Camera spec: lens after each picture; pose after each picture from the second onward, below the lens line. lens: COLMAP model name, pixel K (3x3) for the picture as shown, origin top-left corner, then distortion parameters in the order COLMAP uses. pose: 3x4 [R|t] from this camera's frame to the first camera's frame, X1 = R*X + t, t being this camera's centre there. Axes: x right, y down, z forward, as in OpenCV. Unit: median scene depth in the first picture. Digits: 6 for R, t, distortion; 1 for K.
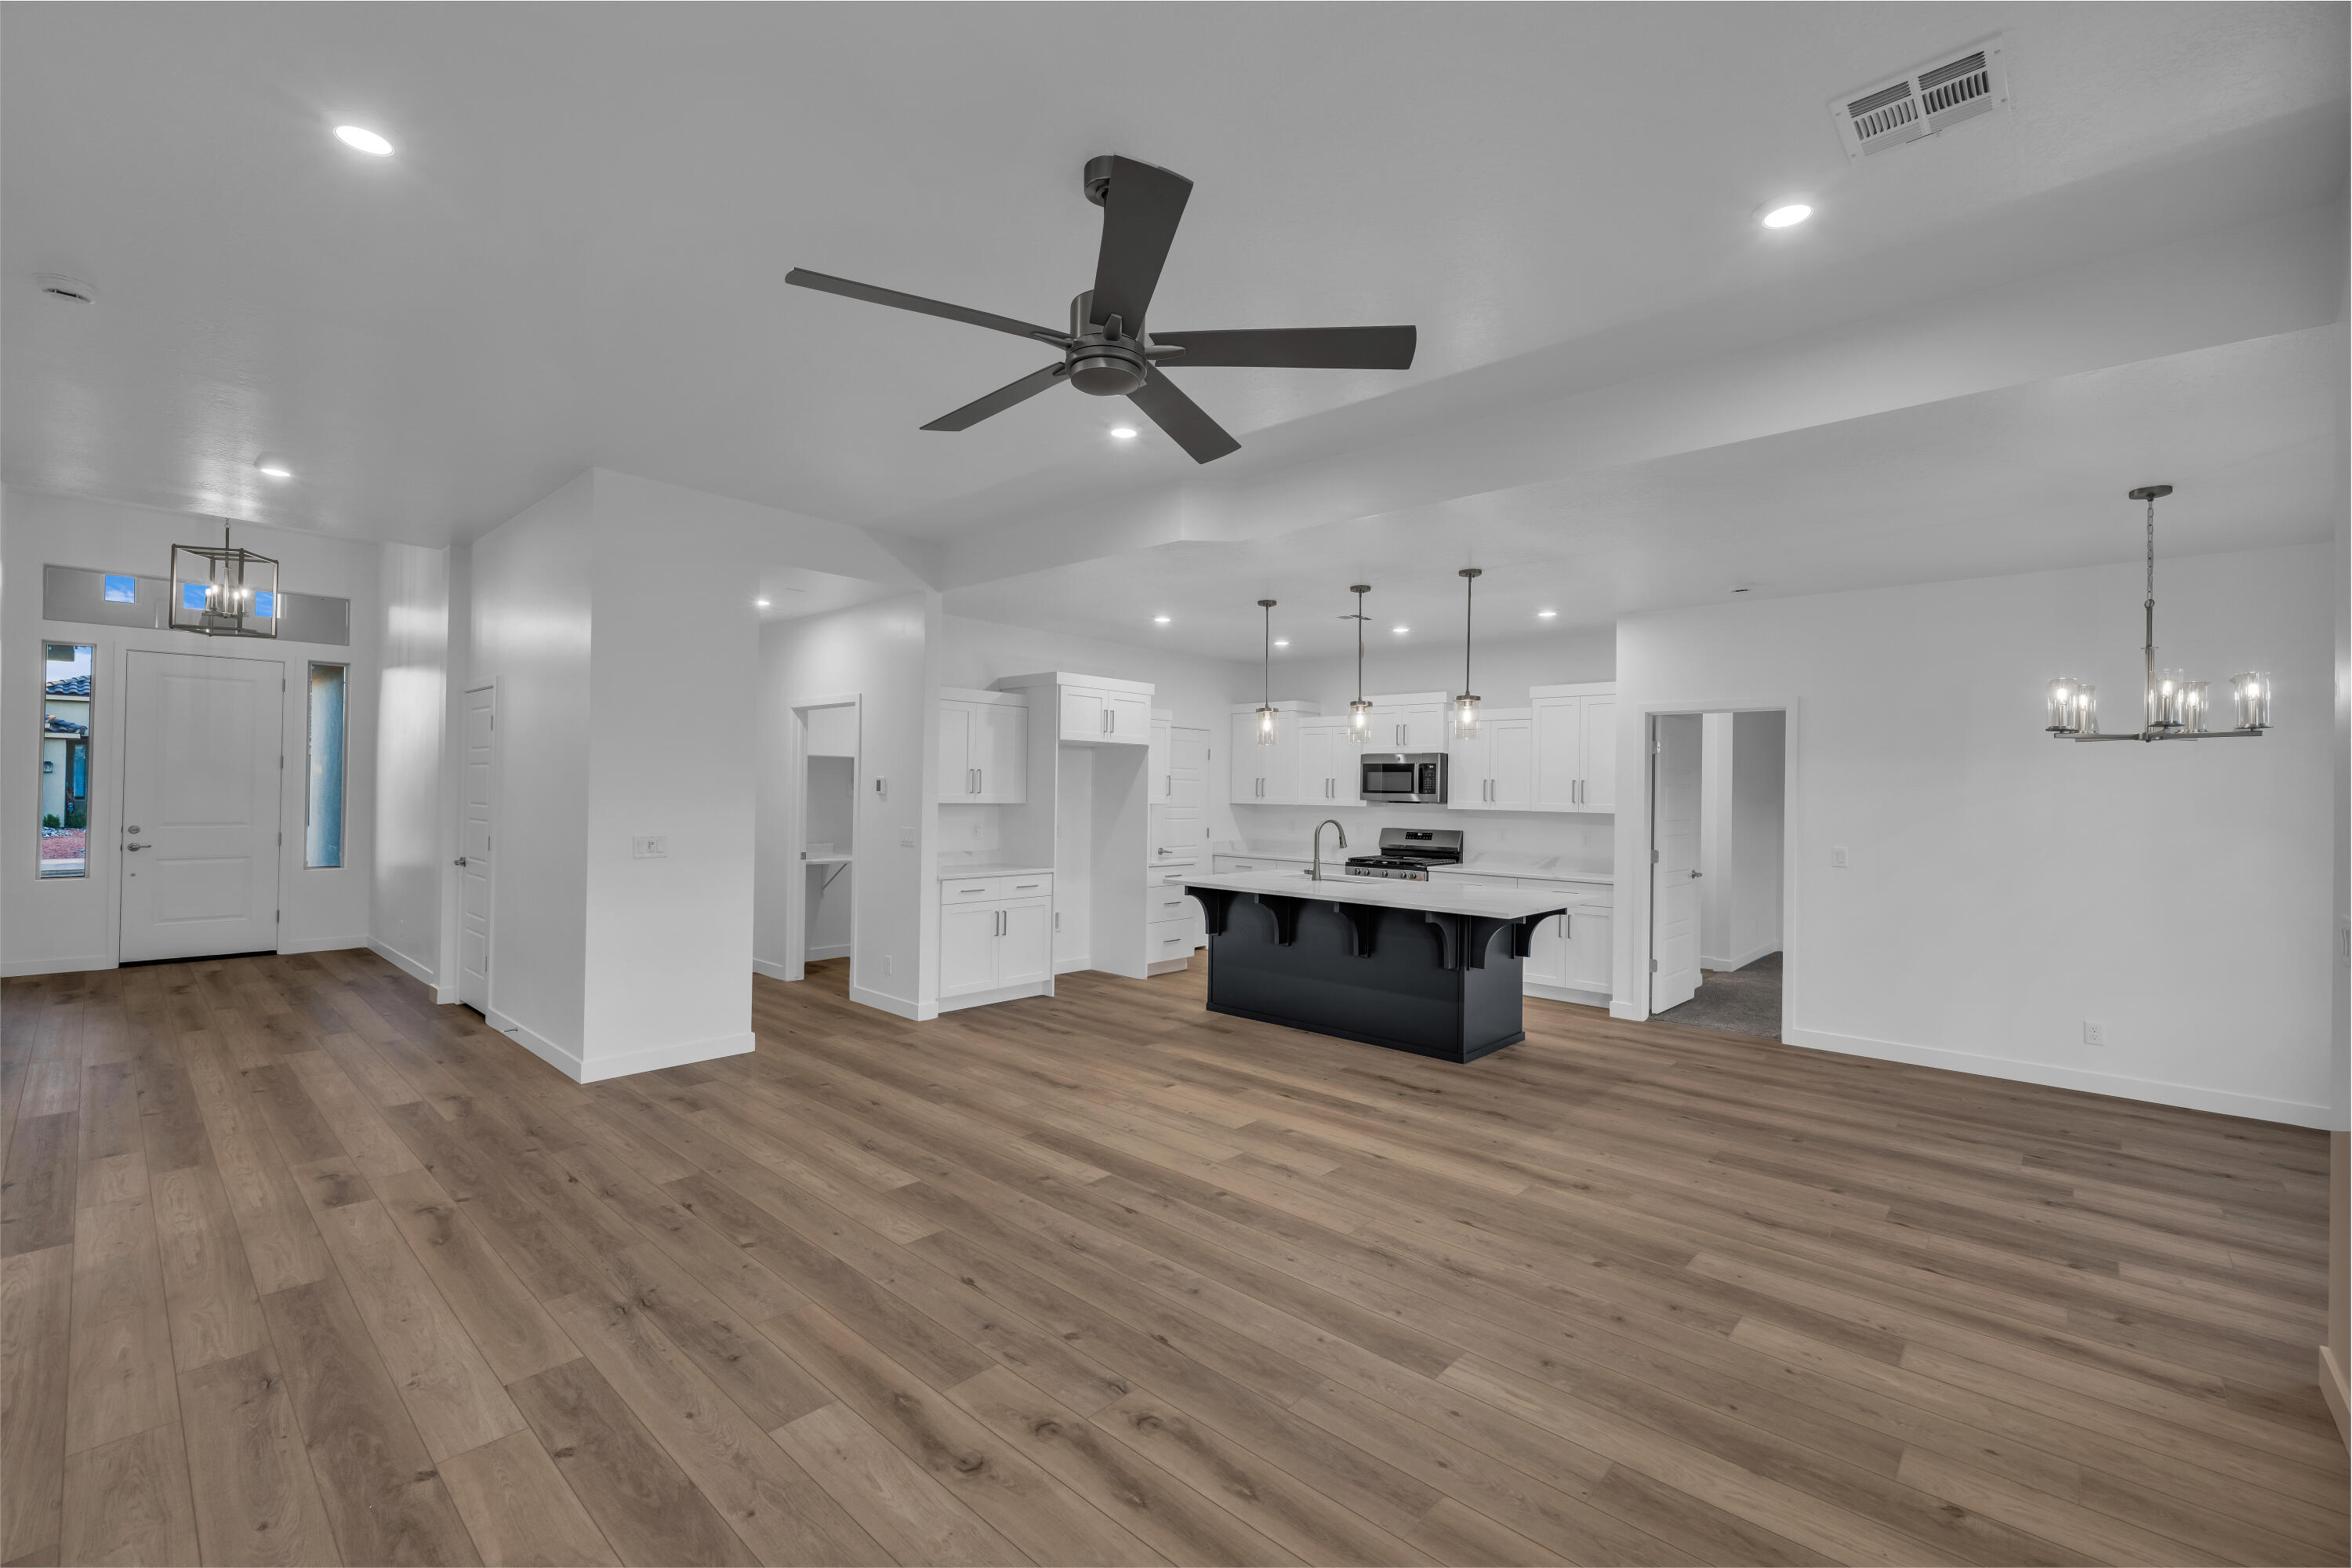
lens RADIAL K [[996.9, 0, 1176.0], [0, 996.9, 784.0], [0, 0, 1]] dist [0.000103, 0.000111]
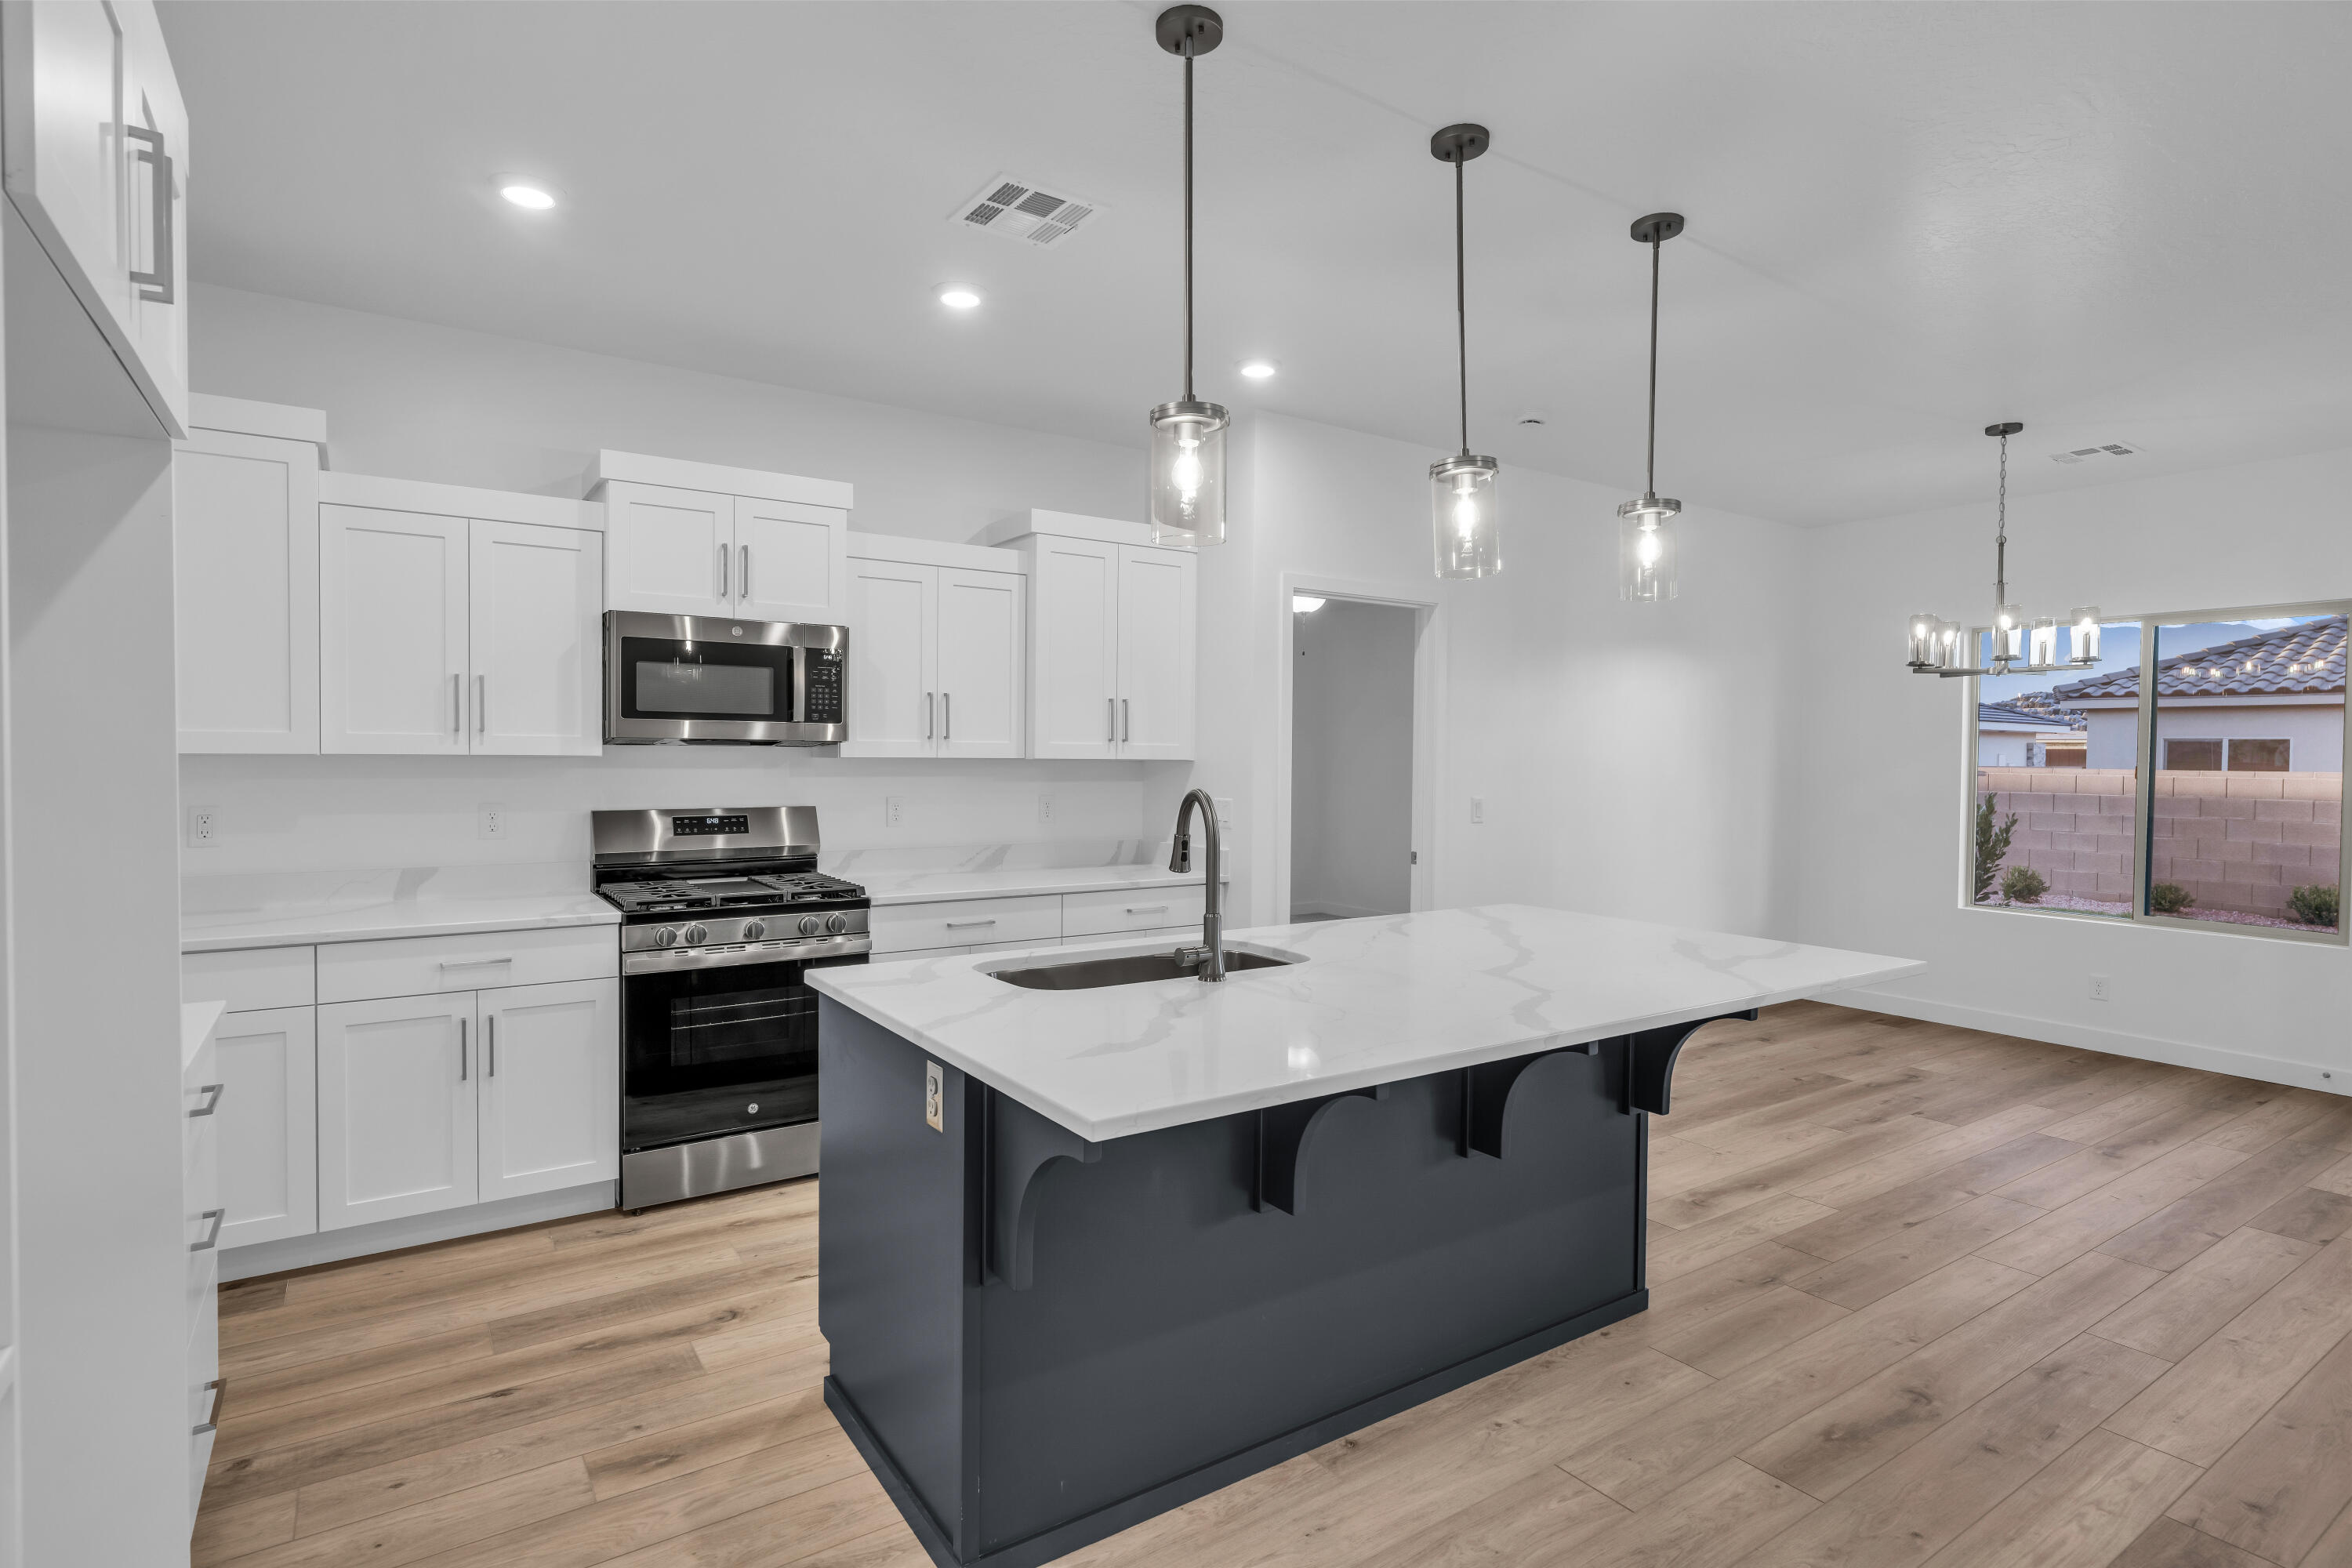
lens RADIAL K [[1177.8, 0, 1168.6], [0, 1177.8, 777.1], [0, 0, 1]] dist [0.002300, 0.000598]
pose [[0.234302, -0.033789, 0.971577, -0.316744], [-0.011860, 0.999222, 0.037610, 0.020564], [-0.972092, -0.020336, 0.233719, 1.222922]]
